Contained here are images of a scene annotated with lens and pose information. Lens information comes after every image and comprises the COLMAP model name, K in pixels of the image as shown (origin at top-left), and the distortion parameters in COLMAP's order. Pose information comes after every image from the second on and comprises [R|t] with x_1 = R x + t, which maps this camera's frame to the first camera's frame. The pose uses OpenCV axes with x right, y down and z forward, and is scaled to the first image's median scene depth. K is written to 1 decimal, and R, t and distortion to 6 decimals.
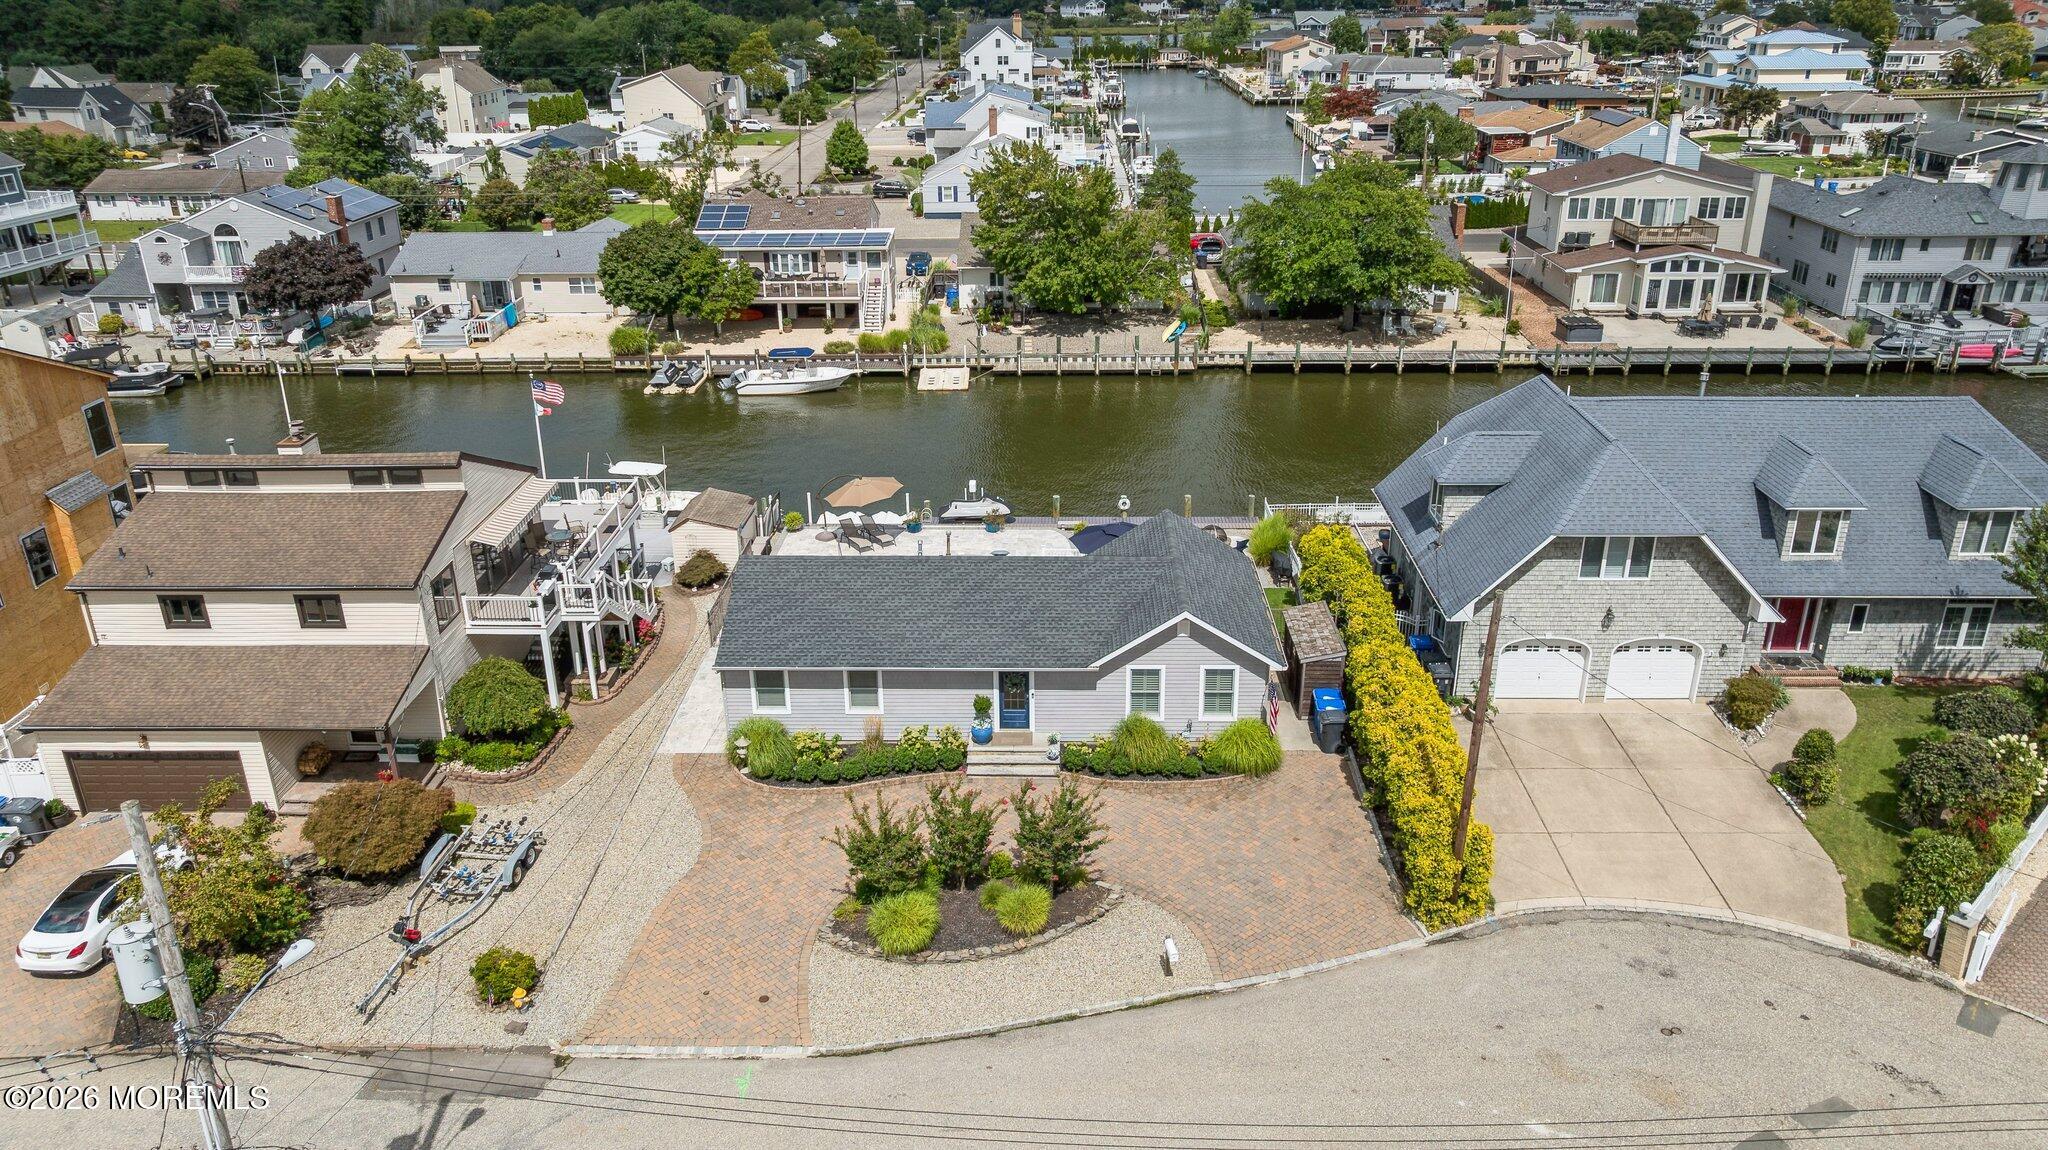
lens RADIAL K [[1402.5, 0, 1012.6], [0, 1402.5, 583.3], [0, 0, 1]] dist [-0.013001, 0.002361]
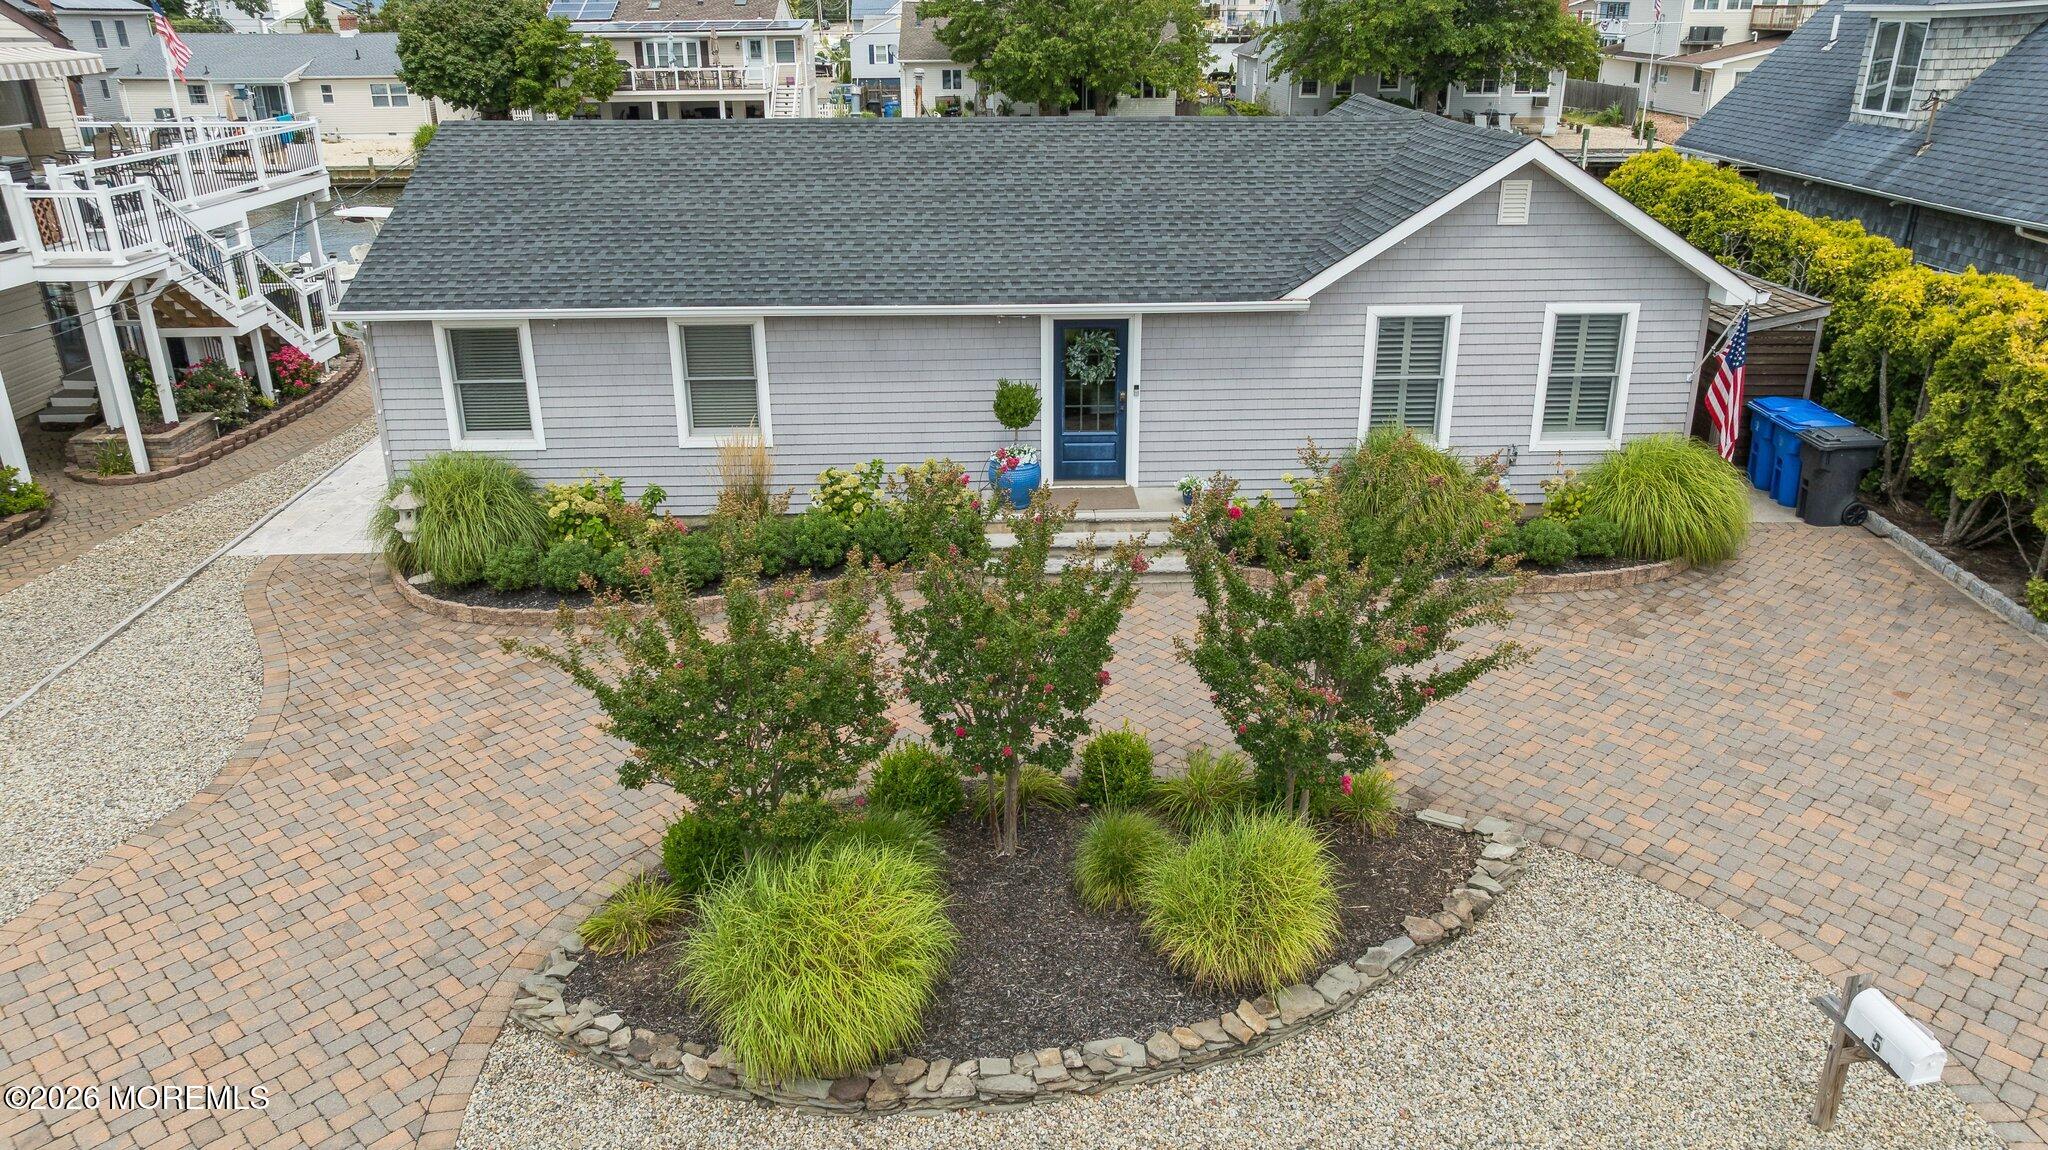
lens RADIAL K [[1442.1, 0, 1011.5], [0, 1442.1, 567.5], [0, 0, 1]] dist [-0.020656, 0.003714]
pose [[0.998897, -0.014622, 0.044629, -0.042126], [0.015589, 0.999650, -0.021390, 0.141443], [-0.044301, 0.022062, 0.998775, 0.585648]]
